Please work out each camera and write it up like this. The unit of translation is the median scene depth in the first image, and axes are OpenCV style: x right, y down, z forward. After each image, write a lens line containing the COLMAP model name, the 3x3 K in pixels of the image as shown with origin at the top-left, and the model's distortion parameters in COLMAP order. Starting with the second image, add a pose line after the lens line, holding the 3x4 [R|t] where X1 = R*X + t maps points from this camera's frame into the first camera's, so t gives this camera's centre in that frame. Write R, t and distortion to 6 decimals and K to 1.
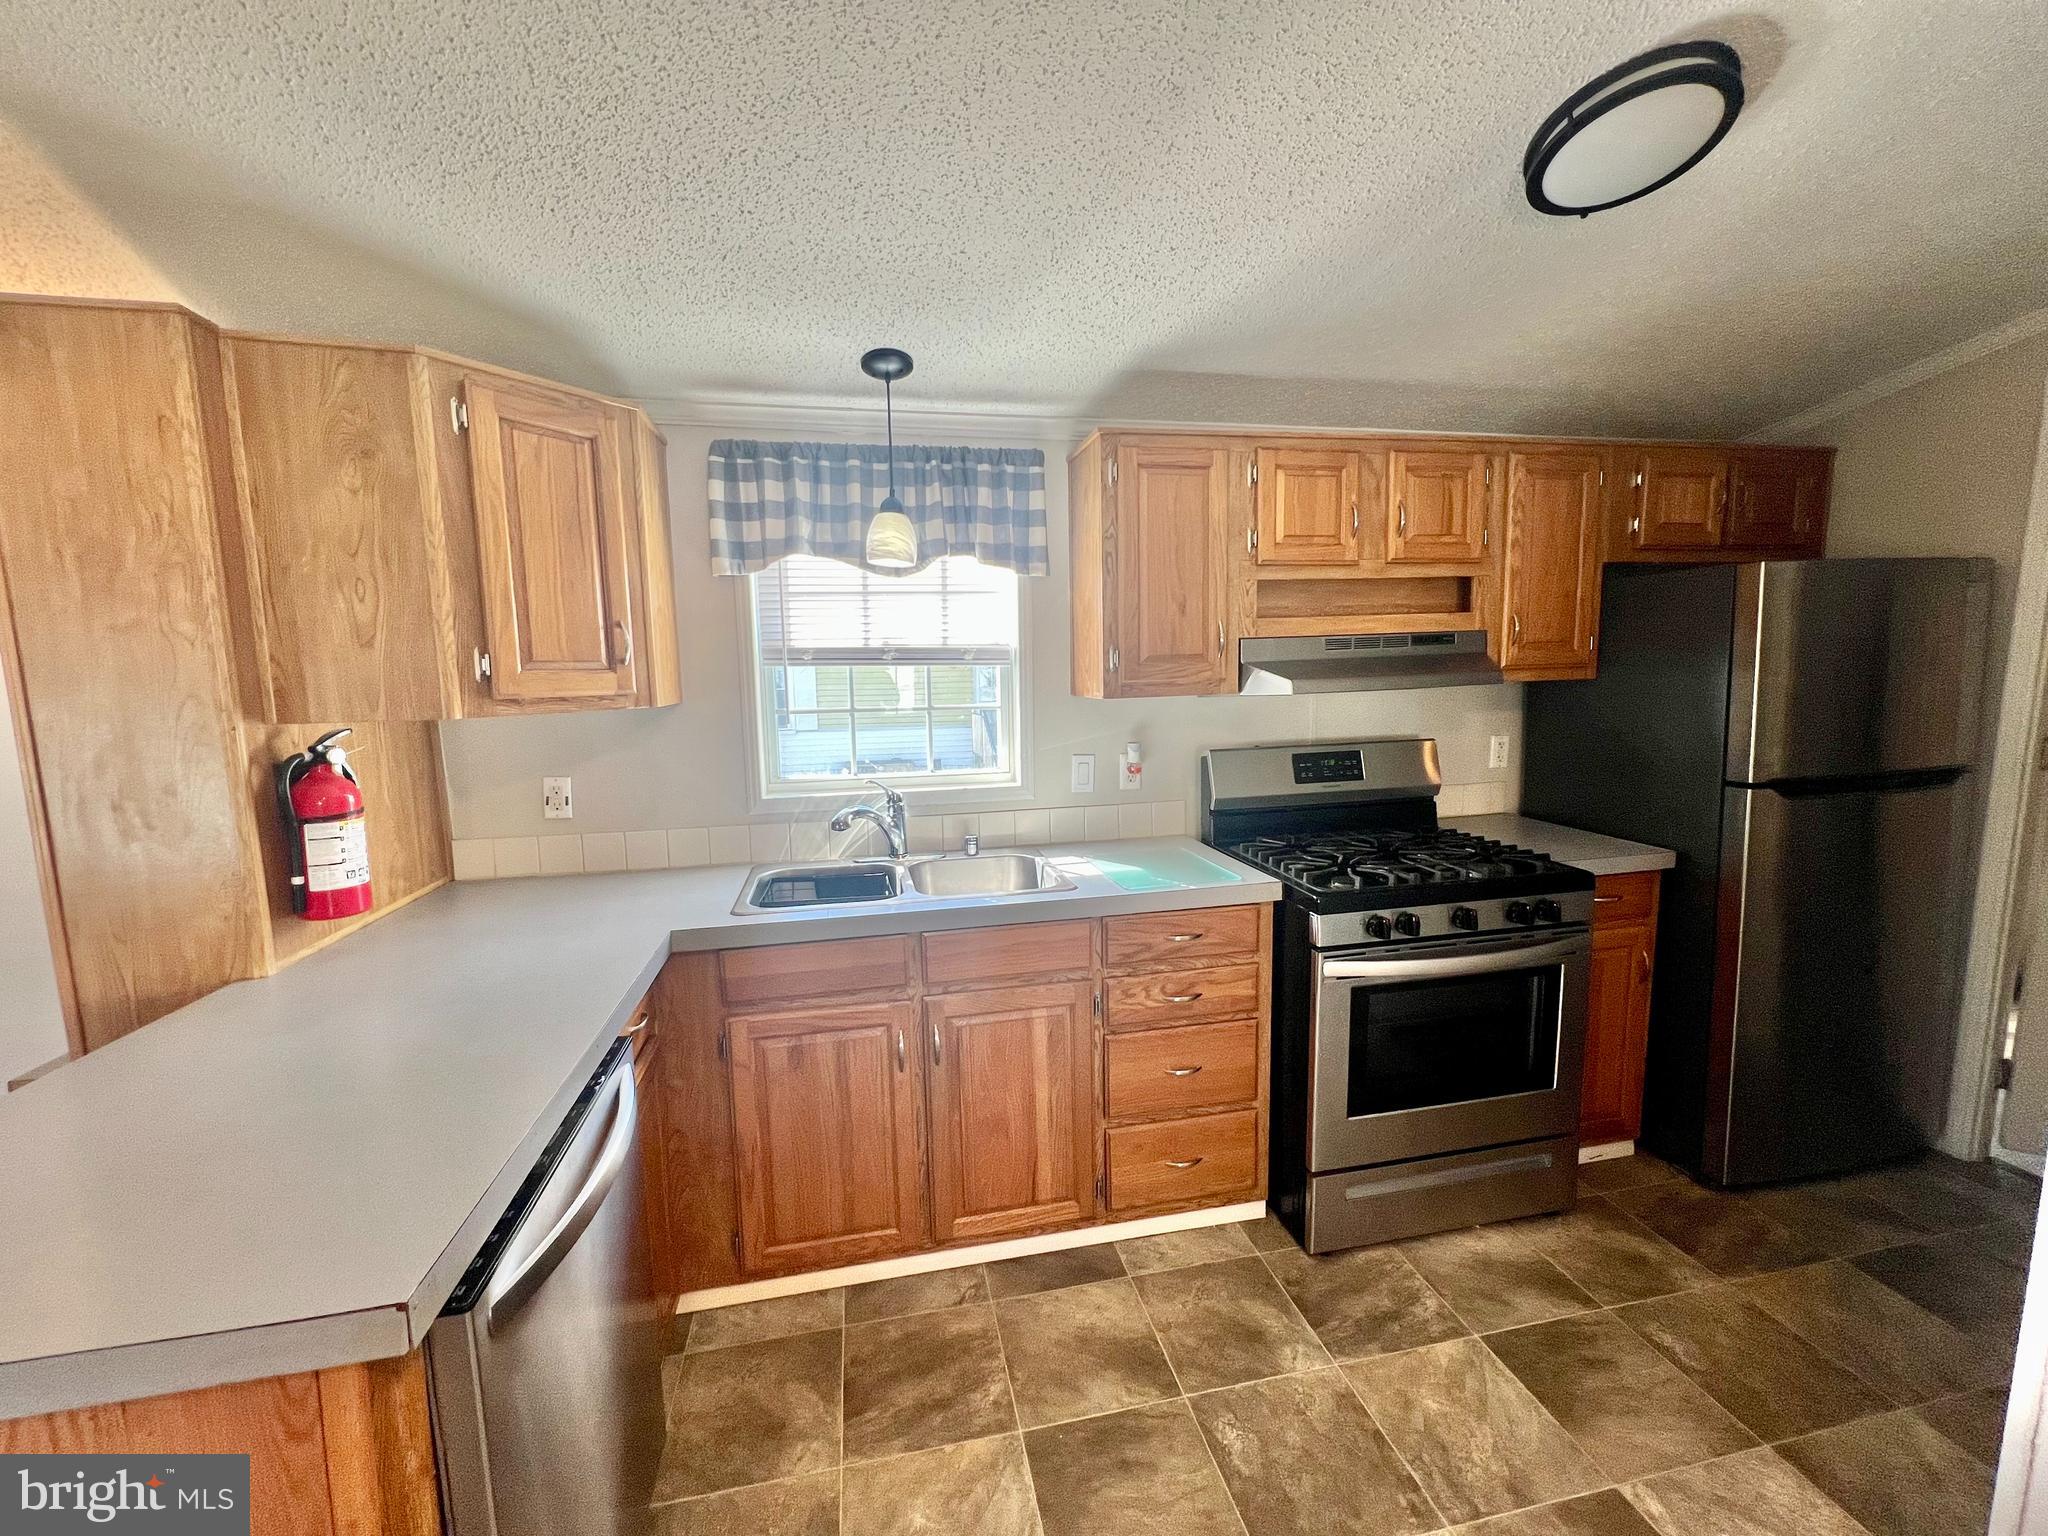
lens RADIAL K [[819.7, 0, 1021.0], [0, 819.7, 765.7], [0, 0, 1]] dist [-0.002009, 0.000191]
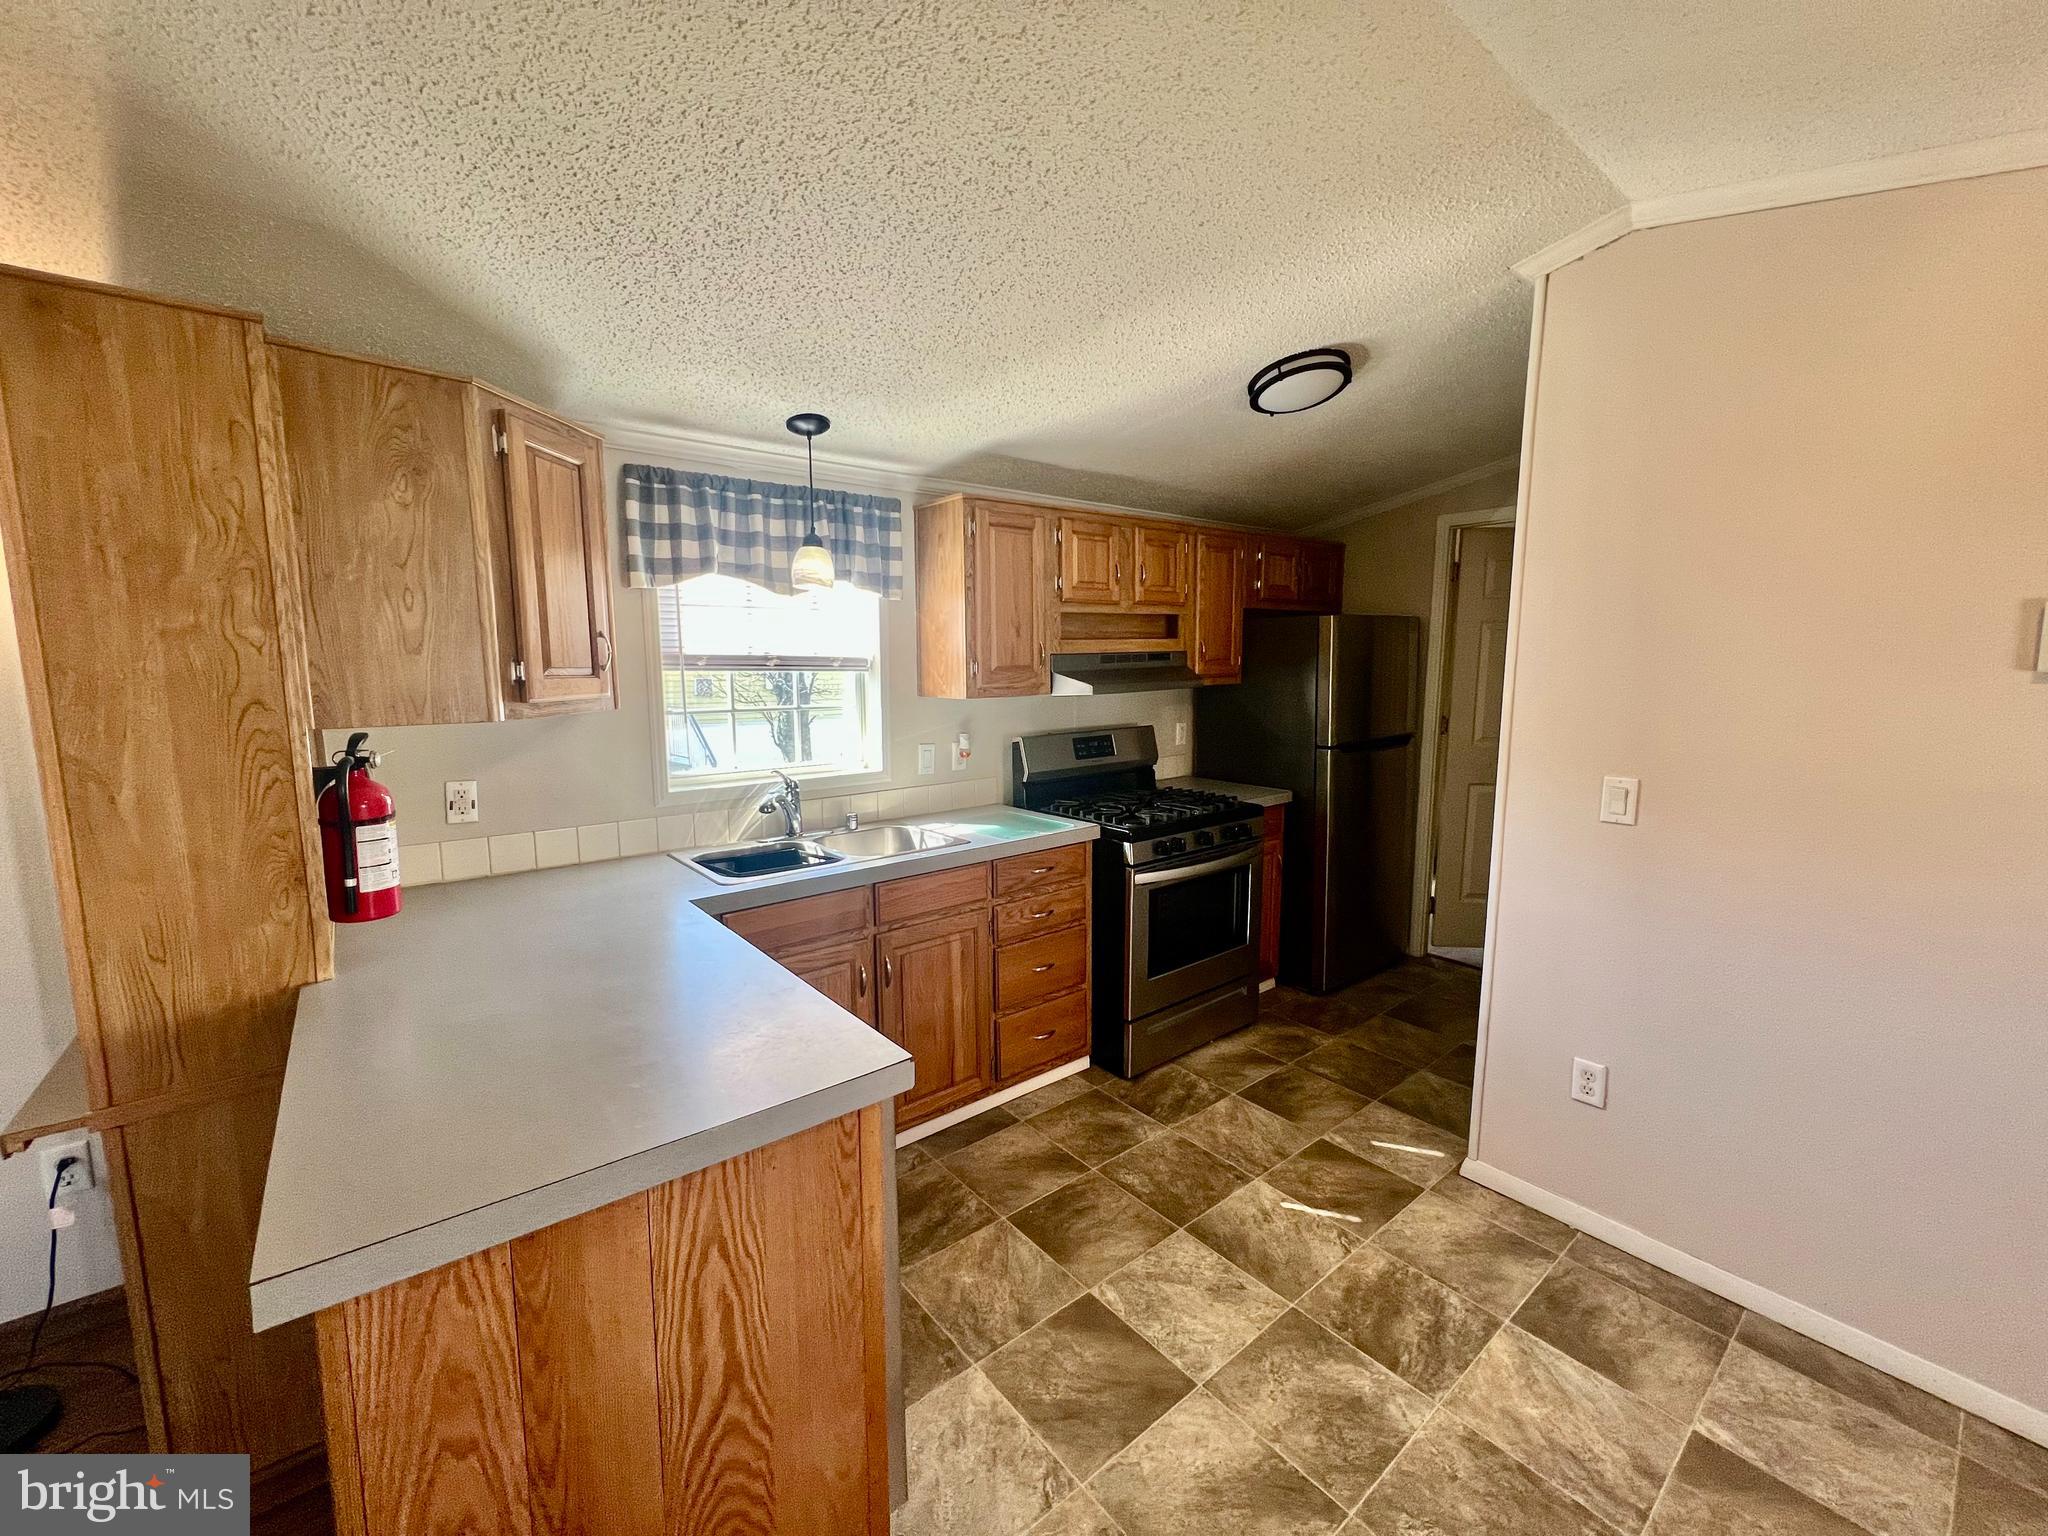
lens RADIAL K [[819.7, 0, 1021.0], [0, 819.7, 765.7], [0, 0, 1]] dist [-0.002009, 0.000191]
pose [[0.889429, -0.043920, 0.454959, -0.447264], [0.043816, 0.998981, 0.010779, 0.015622], [-0.454969, 0.010348, 0.890447, -0.214031]]
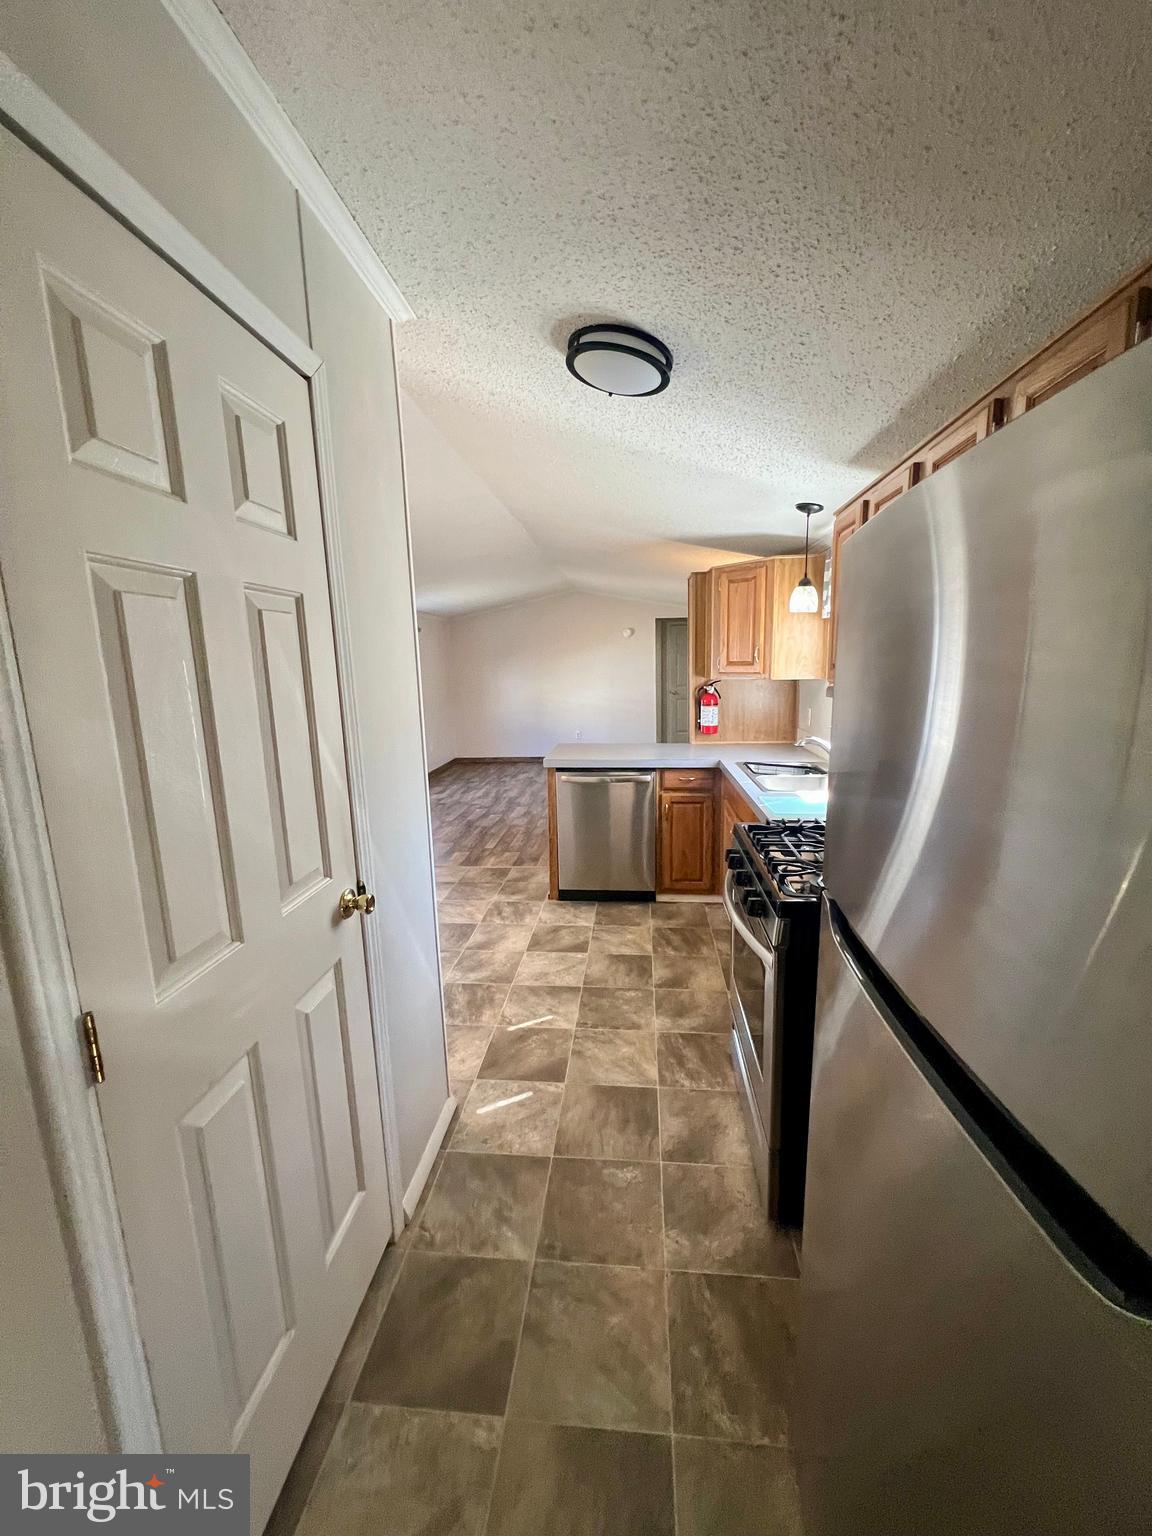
lens RADIAL K [[614.8, 0, 578.8], [0, 614.8, 765.8], [0, 0, 1]] dist [-0.002009, 0.000191]
pose [[-0.294763, 0.185444, -0.937404, 1.425228], [-0.087093, 0.971692, 0.219613, -0.166621], [0.951593, 0.146375, -0.270268, 0.942694]]
